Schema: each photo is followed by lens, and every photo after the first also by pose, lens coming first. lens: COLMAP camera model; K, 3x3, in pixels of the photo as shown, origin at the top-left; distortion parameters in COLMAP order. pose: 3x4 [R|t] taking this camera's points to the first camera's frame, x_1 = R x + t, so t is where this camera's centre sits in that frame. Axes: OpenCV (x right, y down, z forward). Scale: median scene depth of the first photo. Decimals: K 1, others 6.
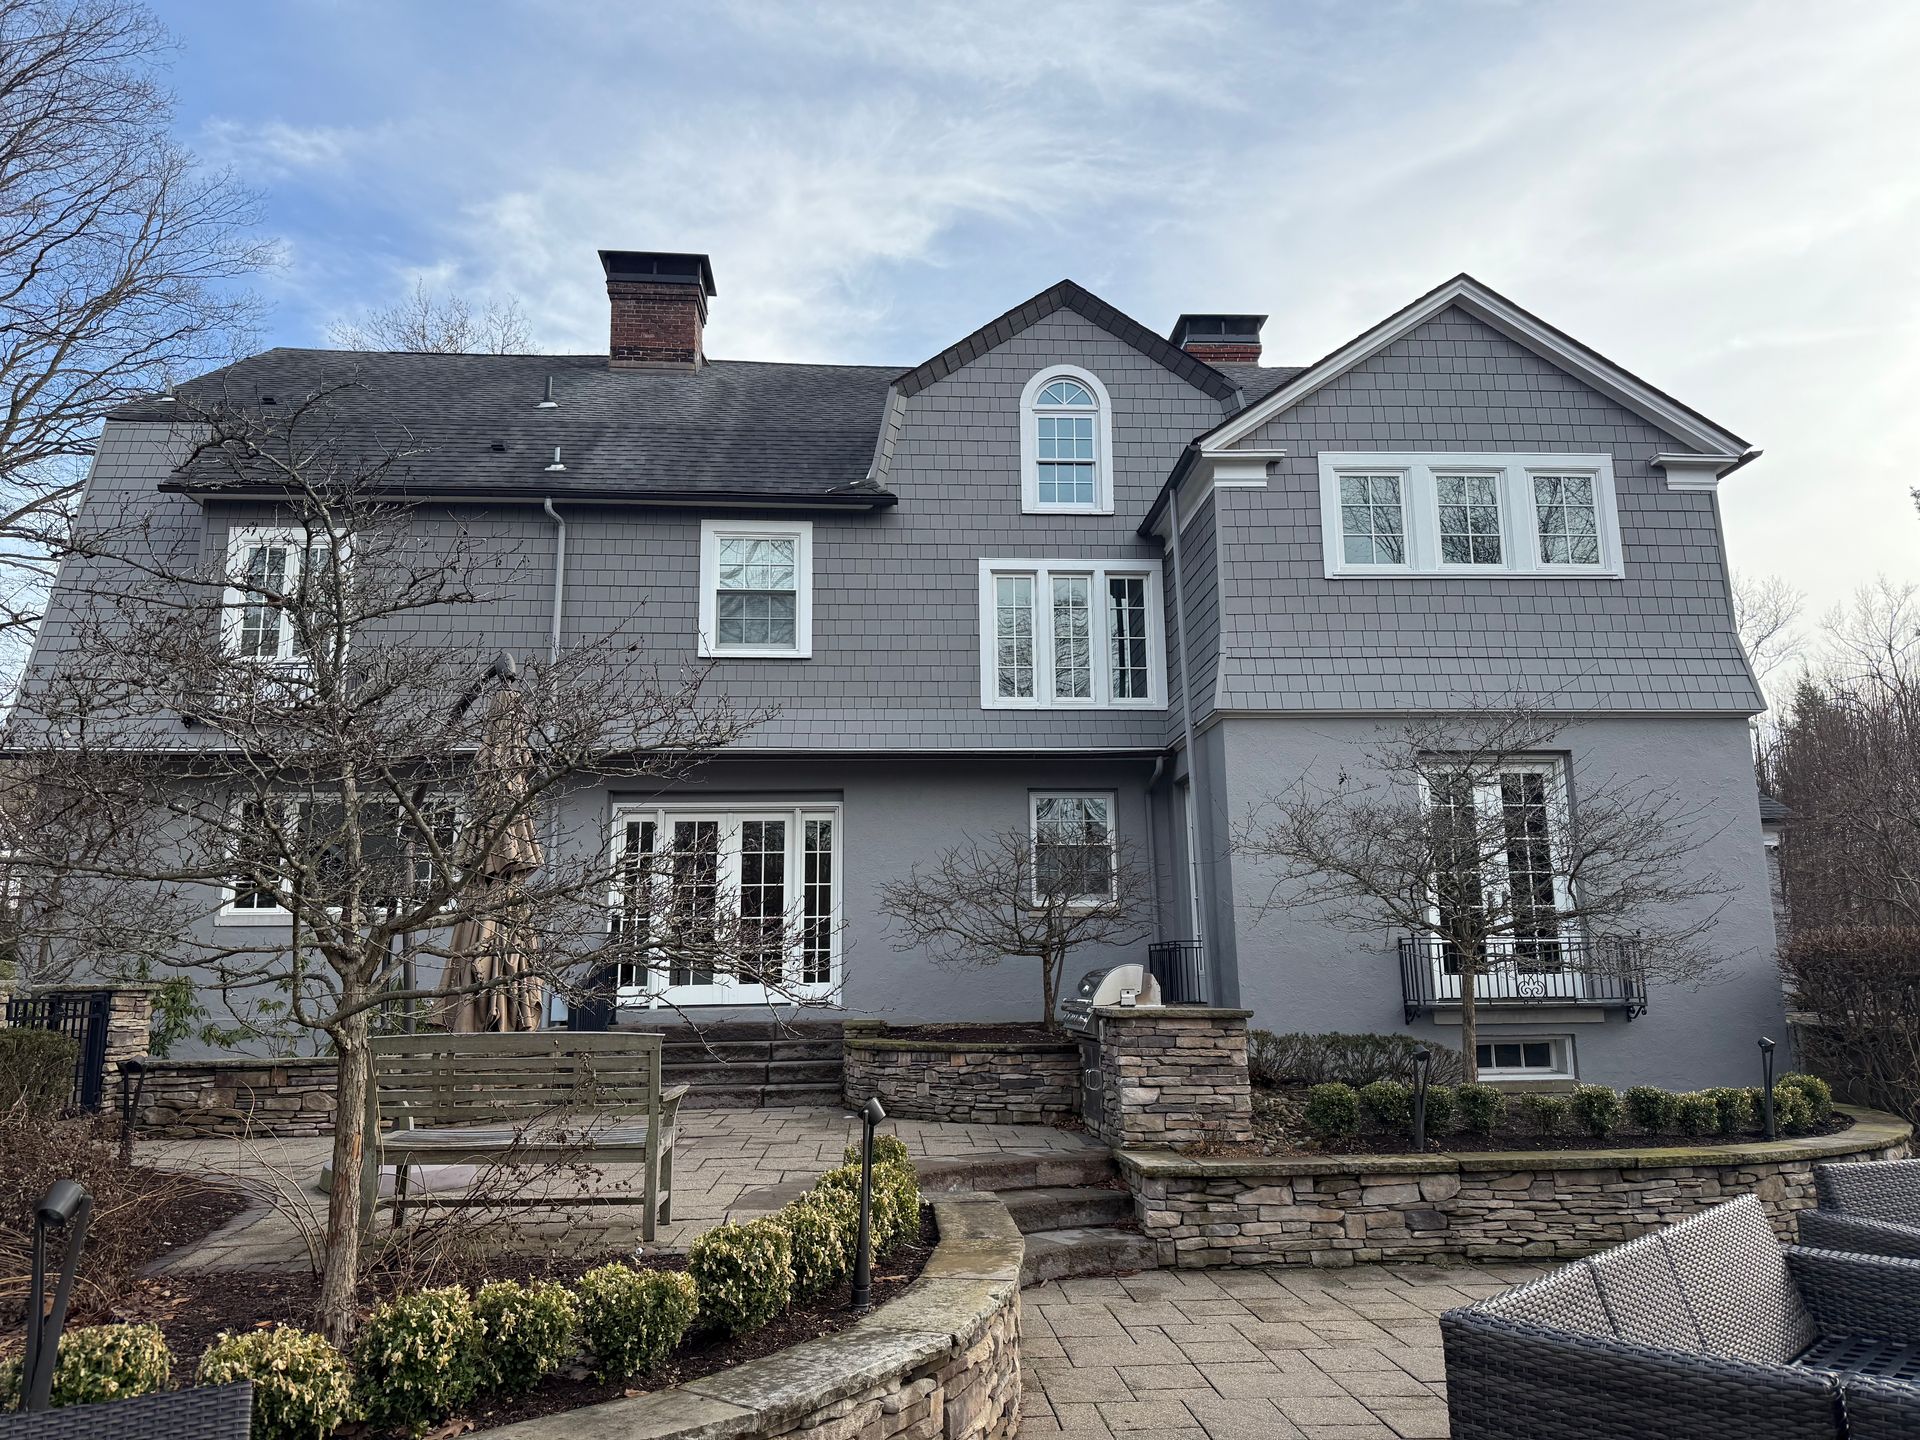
lens RADIAL K [[1360.2, 0, 949.7], [0, 1360.2, 725.5], [0, 0, 1]] dist [0.013159, -0.026995]
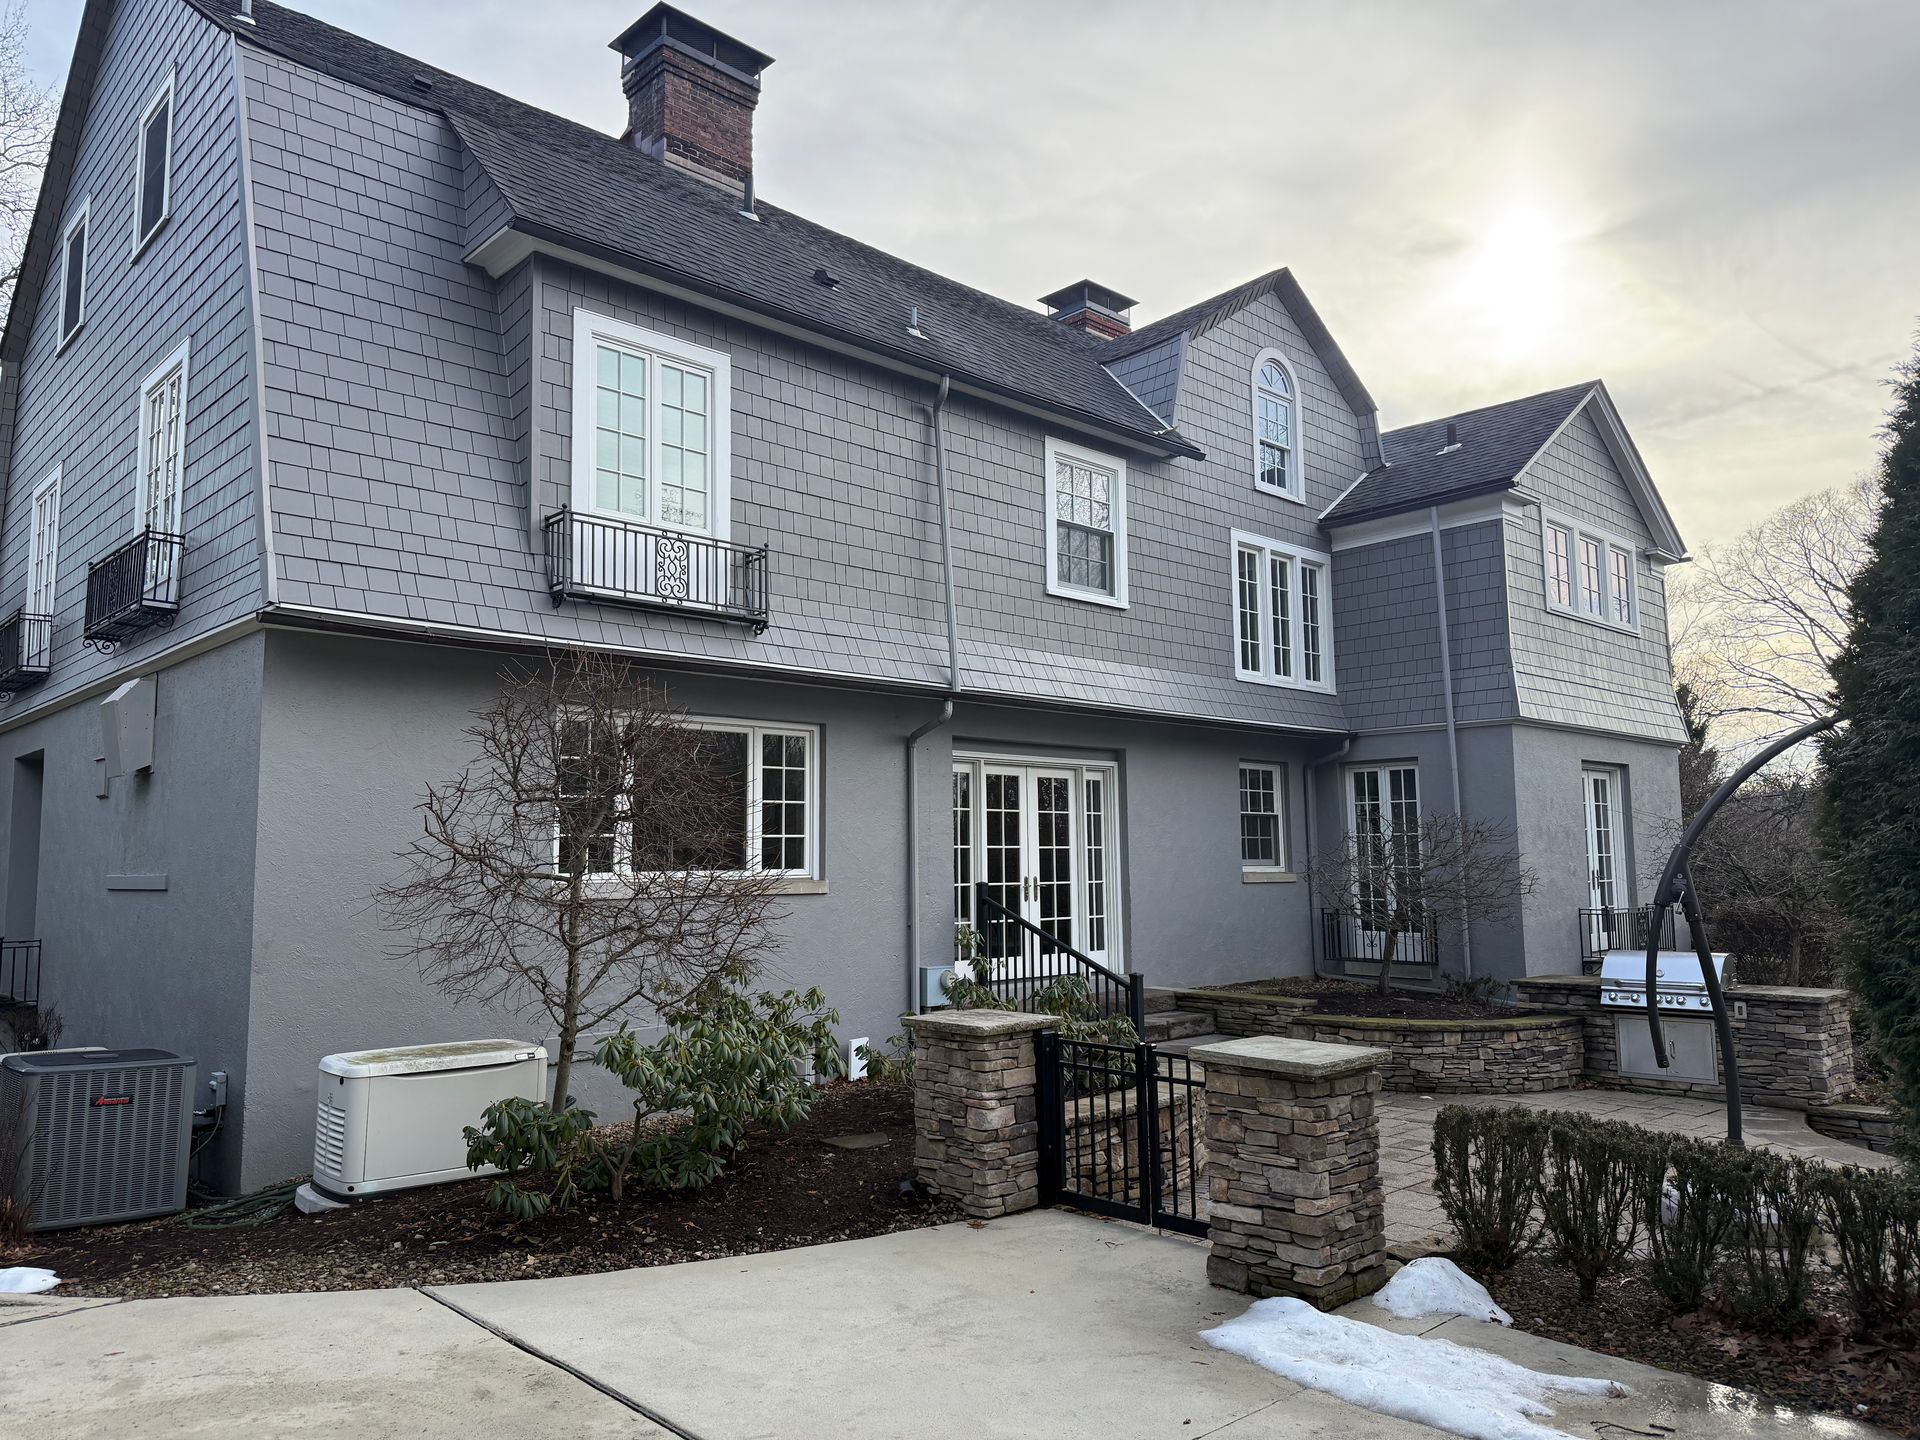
lens RADIAL K [[1360.2, 0, 953.5], [0, 1360.2, 707.2], [0, 0, 1]] dist [0.013159, -0.026995]
pose [[0.758193, 0.074193, 0.647796, -0.787522], [-0.124557, 0.991690, 0.032204, 0.001662], [-0.640023, -0.105104, 0.761133, 0.353080]]
